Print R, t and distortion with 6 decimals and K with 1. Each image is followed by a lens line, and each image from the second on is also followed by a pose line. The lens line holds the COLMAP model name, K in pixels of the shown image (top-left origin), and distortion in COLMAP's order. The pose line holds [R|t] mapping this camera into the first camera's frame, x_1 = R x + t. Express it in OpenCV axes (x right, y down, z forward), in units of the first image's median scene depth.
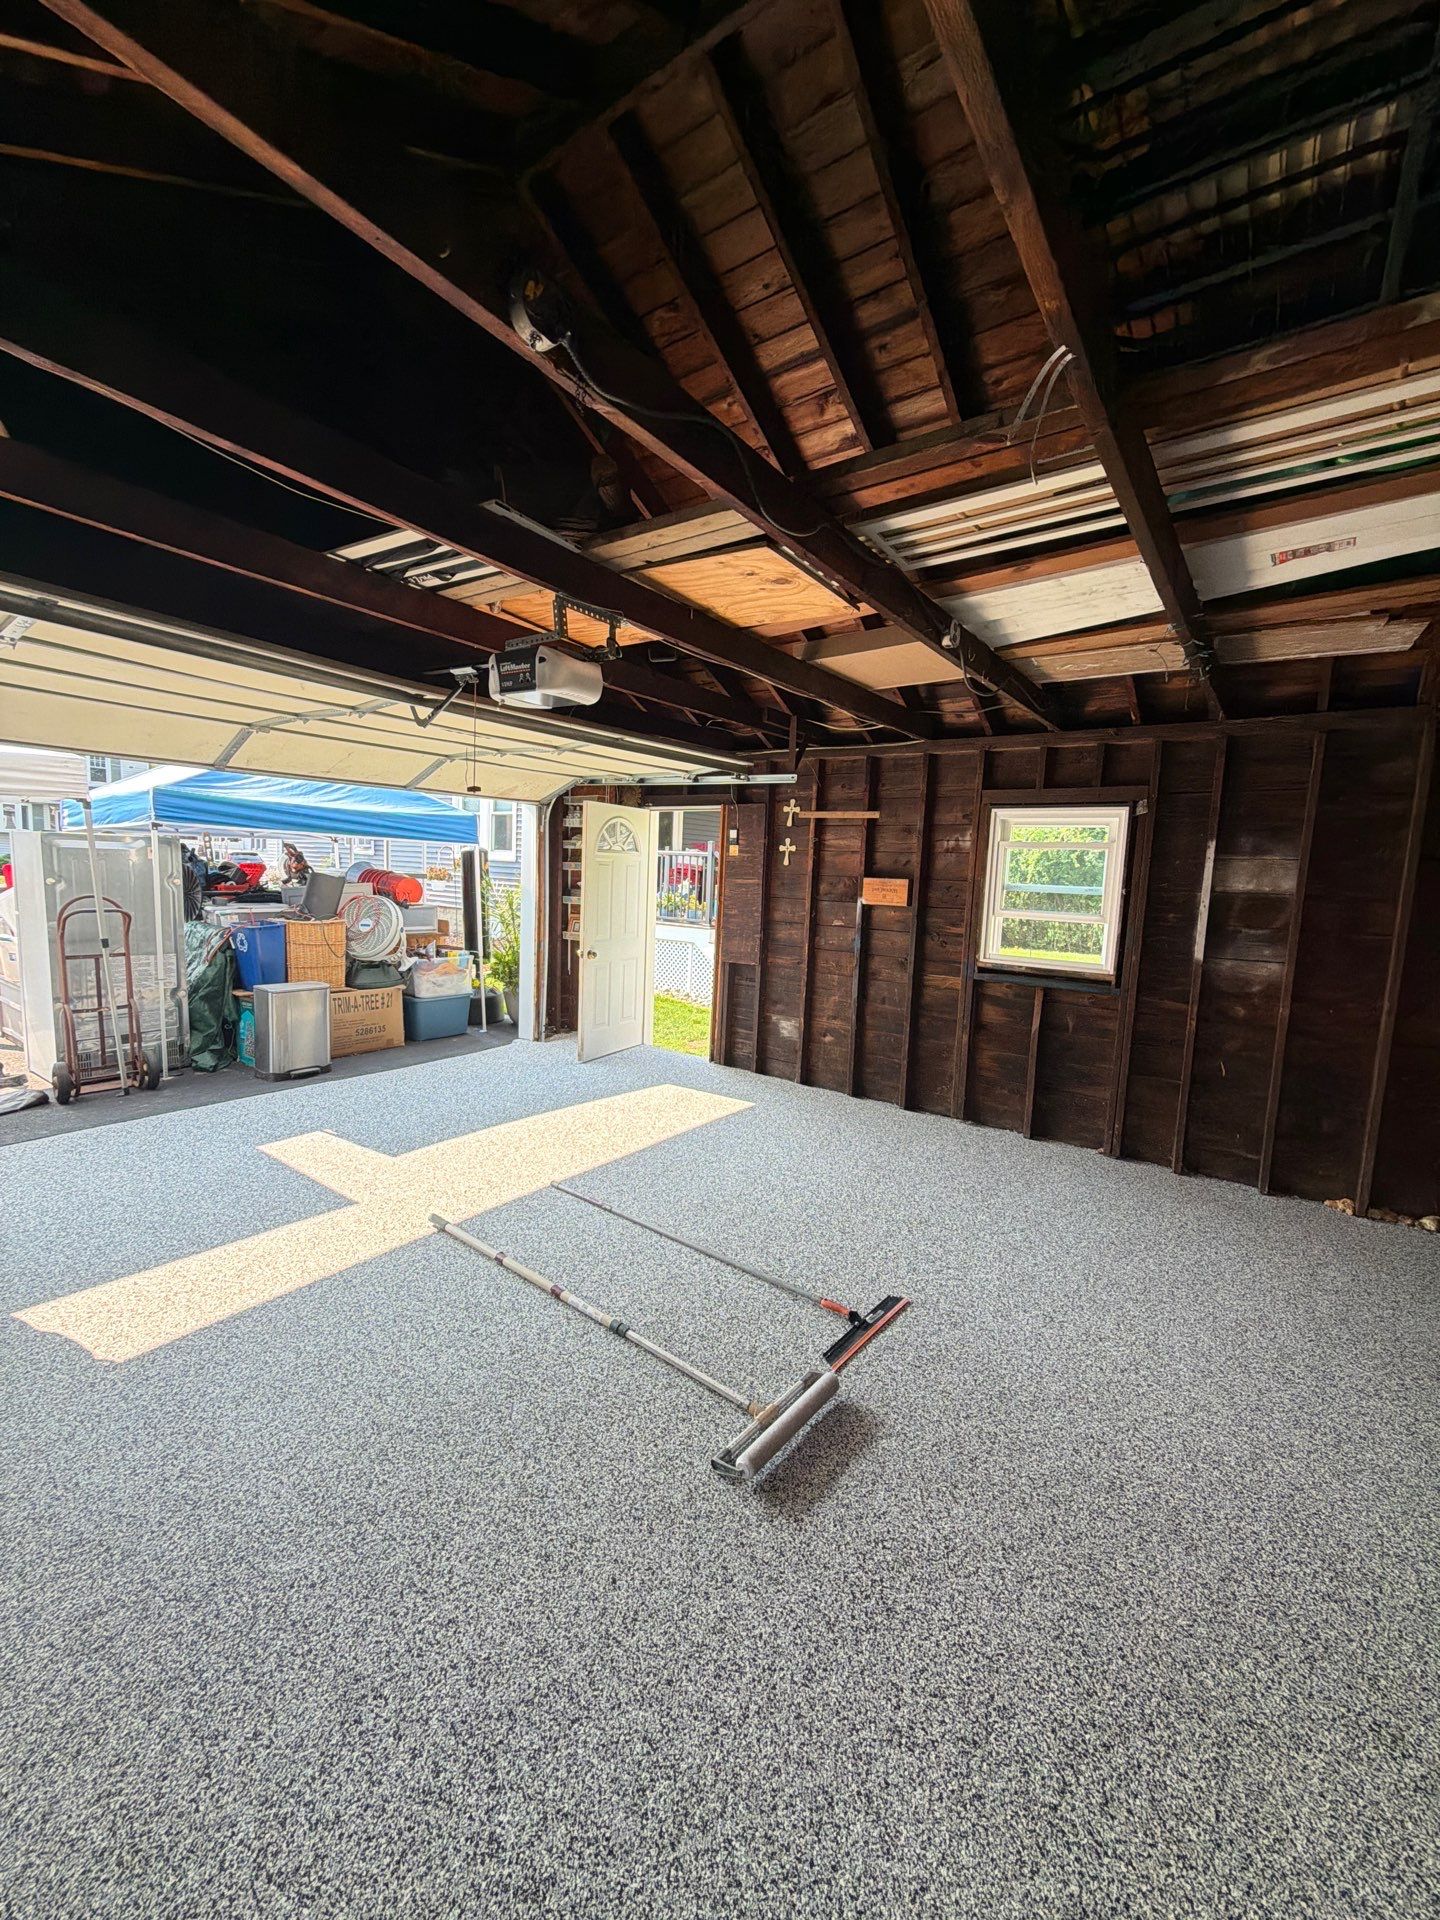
lens RADIAL K [[760.7, 0, 720.2], [0, 760.7, 961.4], [0, 0, 1]] dist [-0.000220, -0.000104]
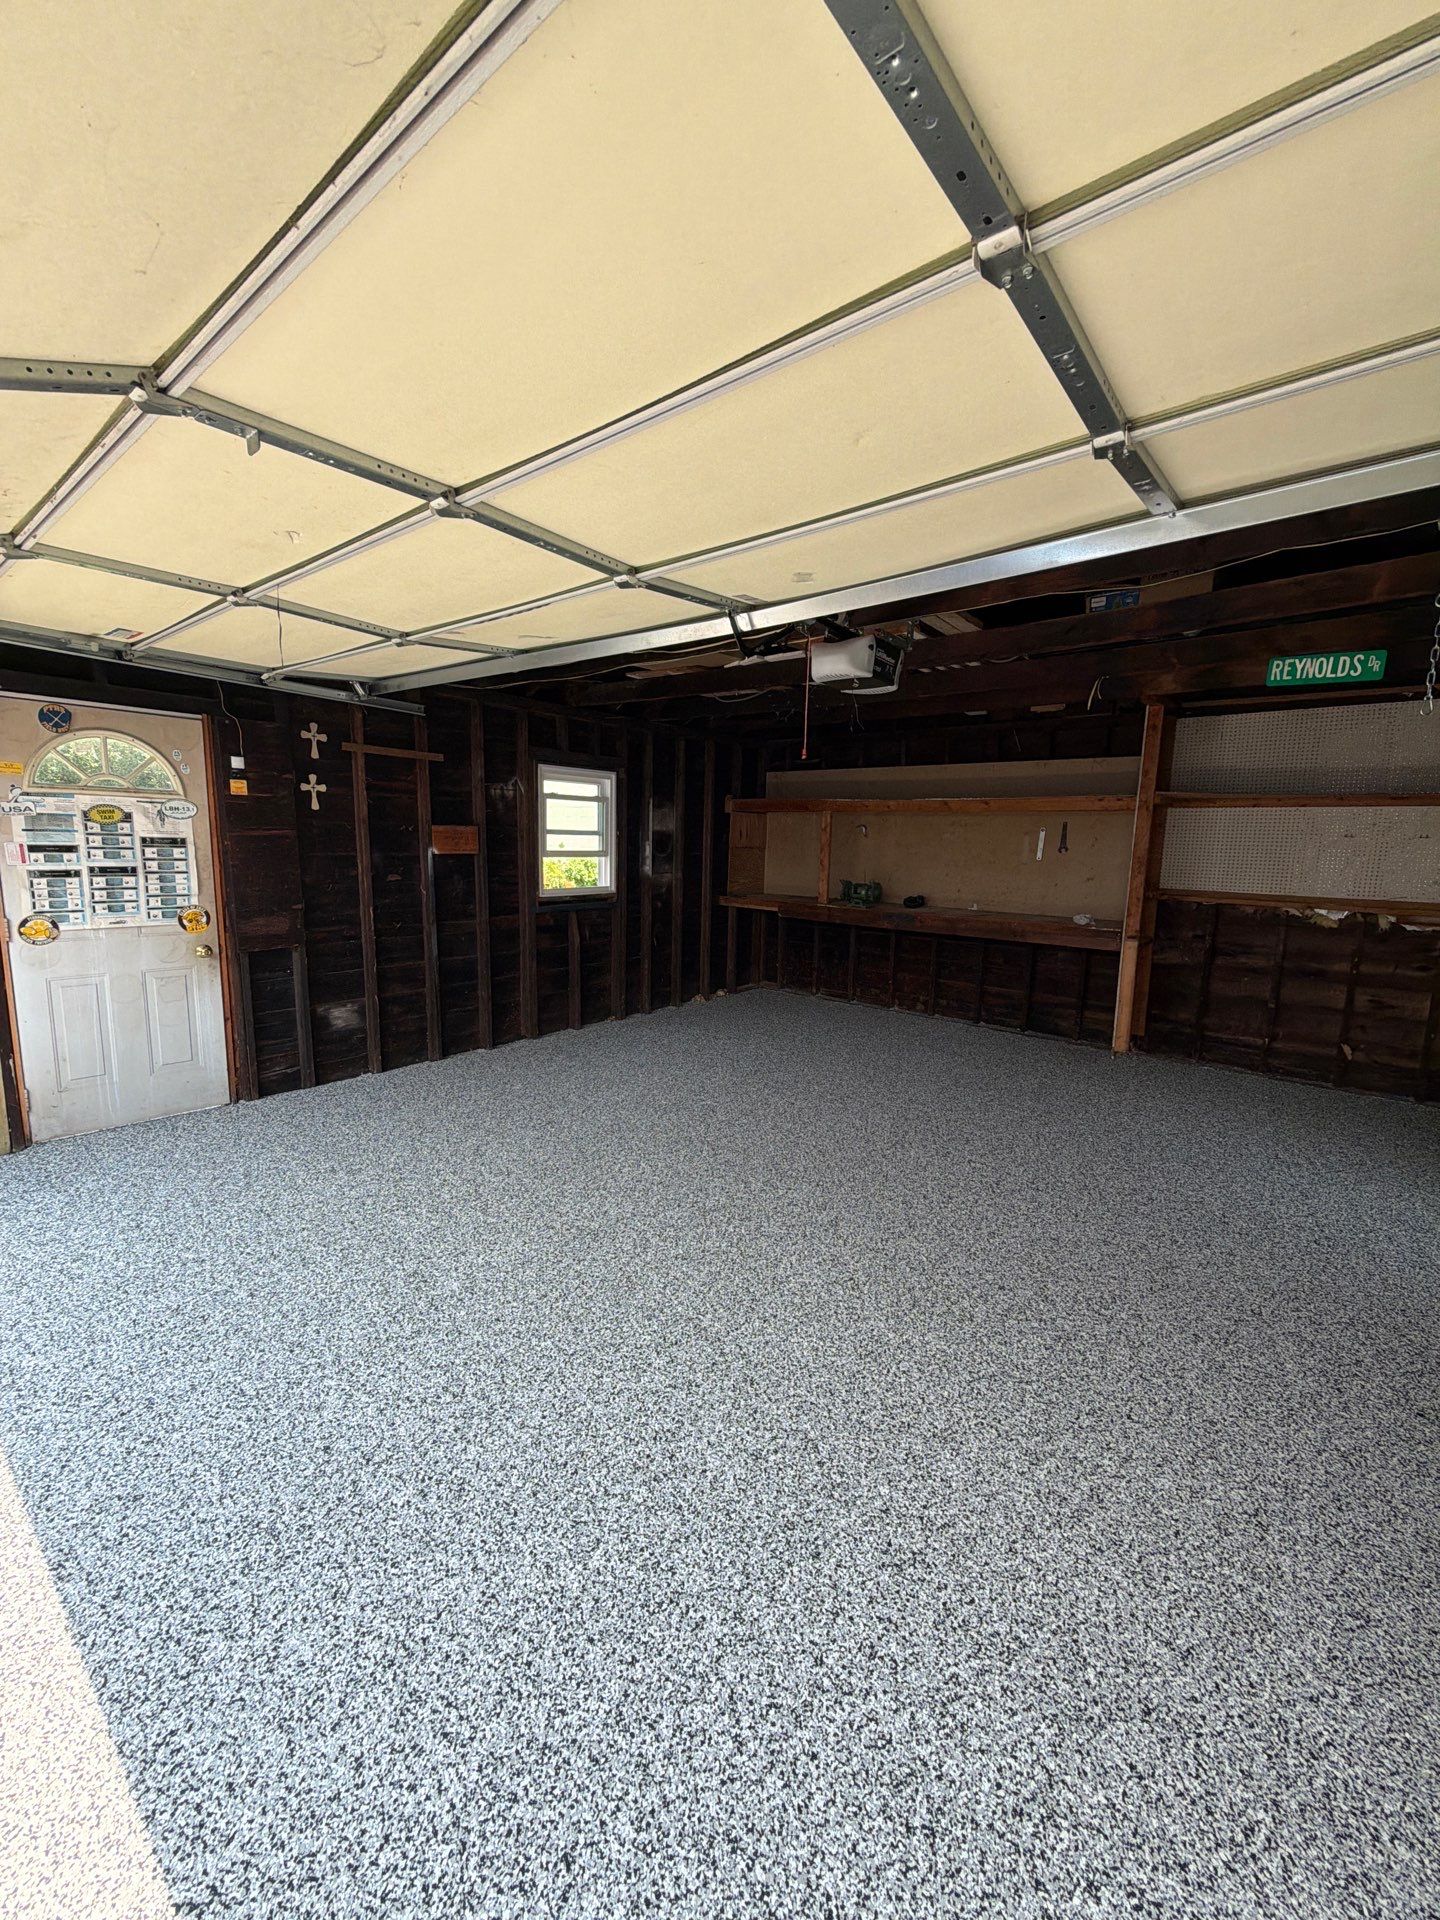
lens RADIAL K [[762.7, 0, 720.6], [0, 762.7, 959.8], [0, 0, 1]] dist [0.000717, 0.000169]
pose [[0.047458, -0.199388, 0.978771, -0.755264], [0.094770, 0.976353, 0.194300, -0.099932], [-0.994367, 0.083537, 0.065232, 0.620535]]
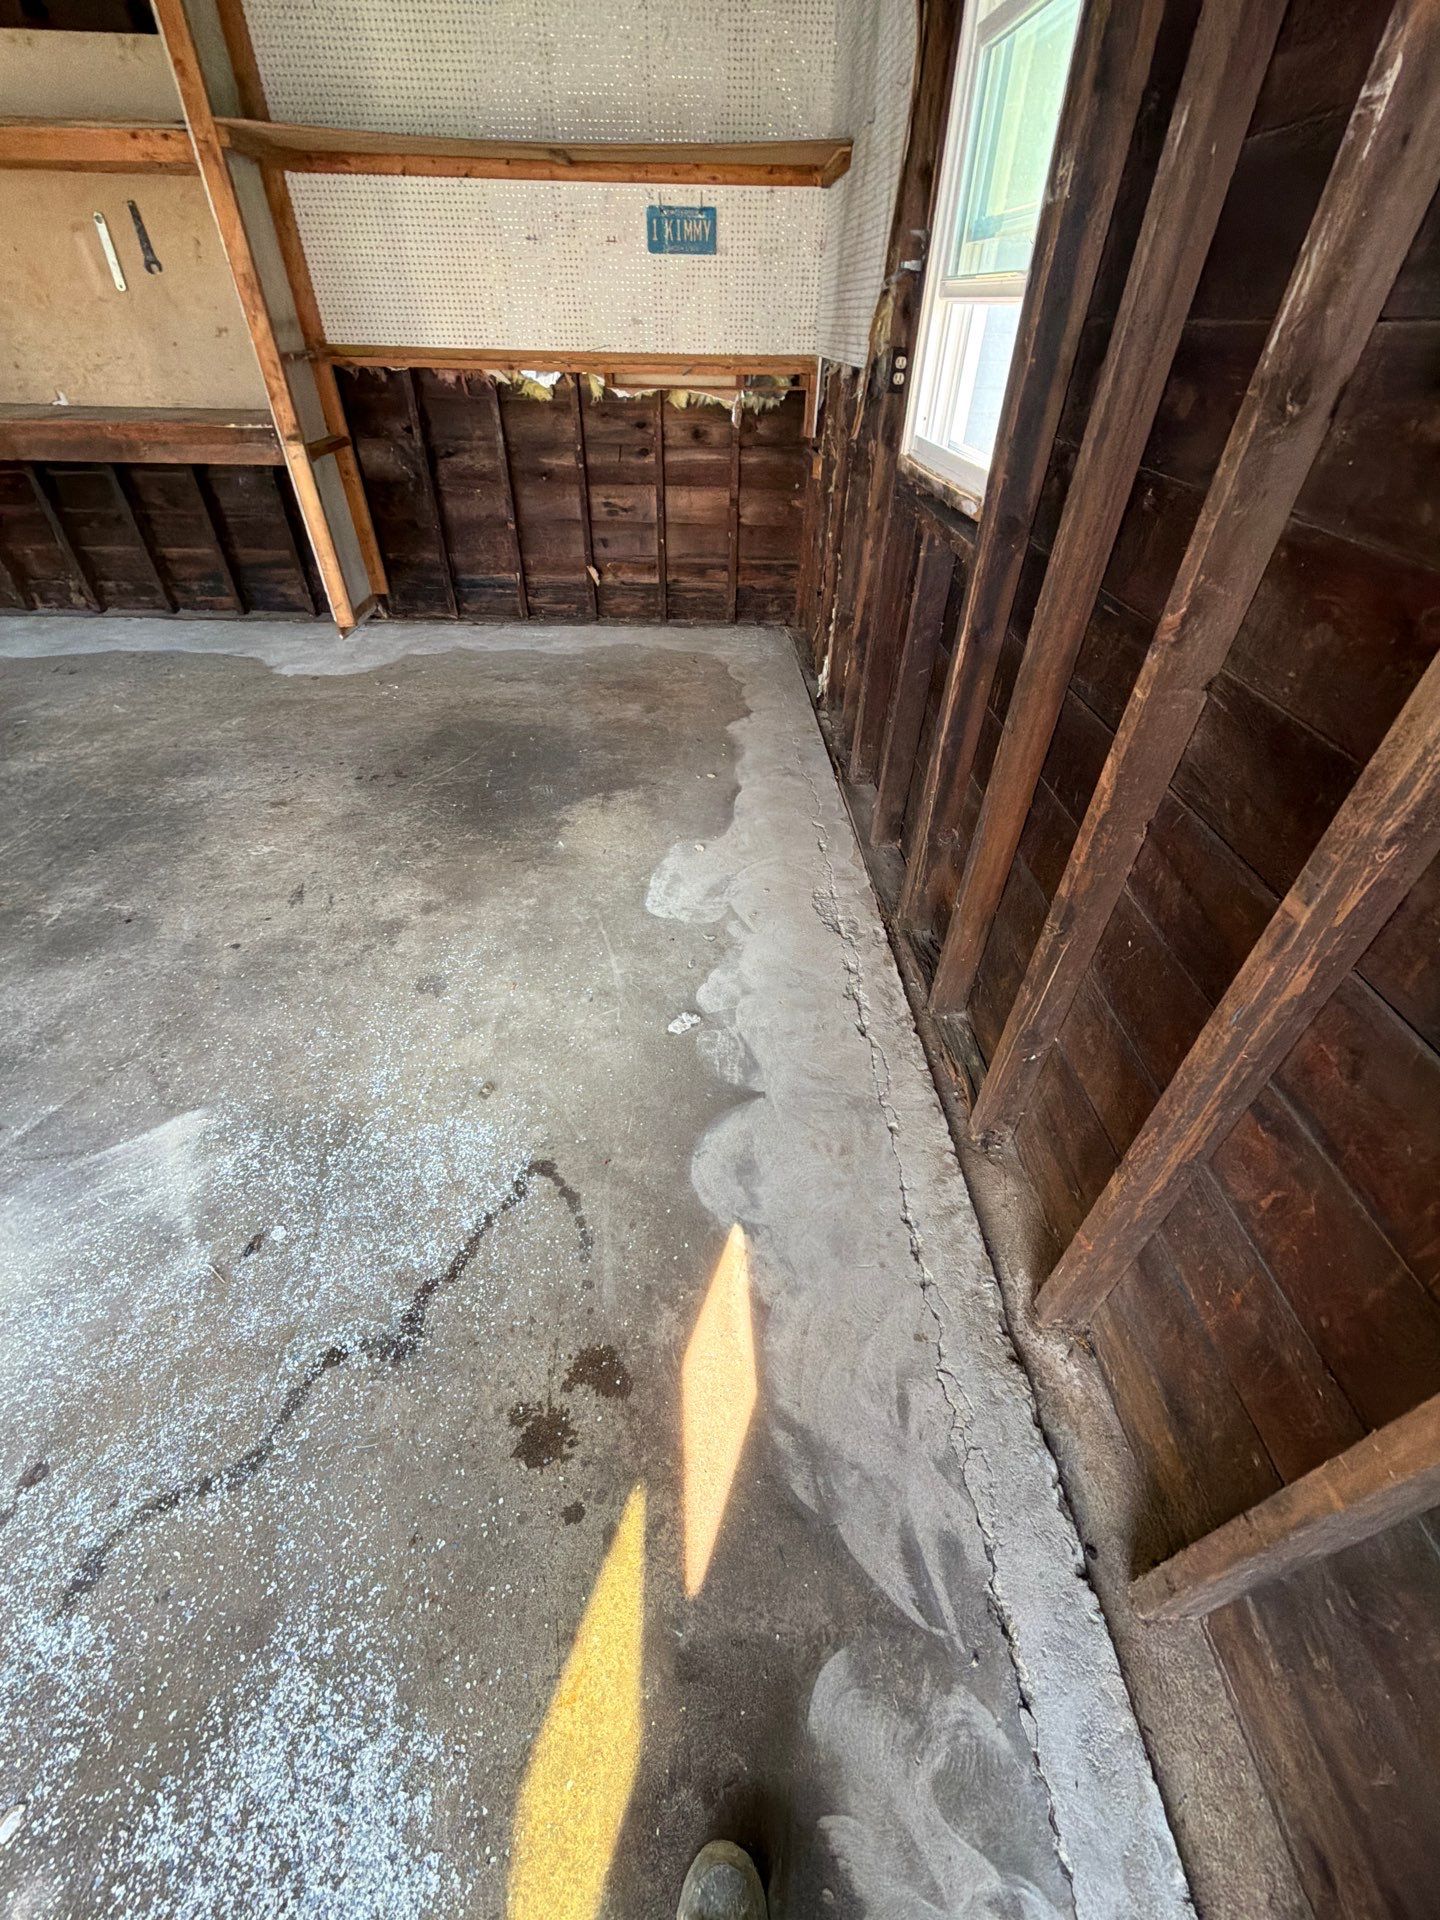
lens RADIAL K [[760.7, 0, 720.2], [0, 760.7, 961.4], [0, 0, 1]] dist [-0.000220, -0.000104]
pose [[-0.614583, -0.550918, 0.564603, -0.585580], [0.043703, 0.690850, 0.721676, -0.027341], [-0.787641, 0.468205, -0.400508, 0.326613]]
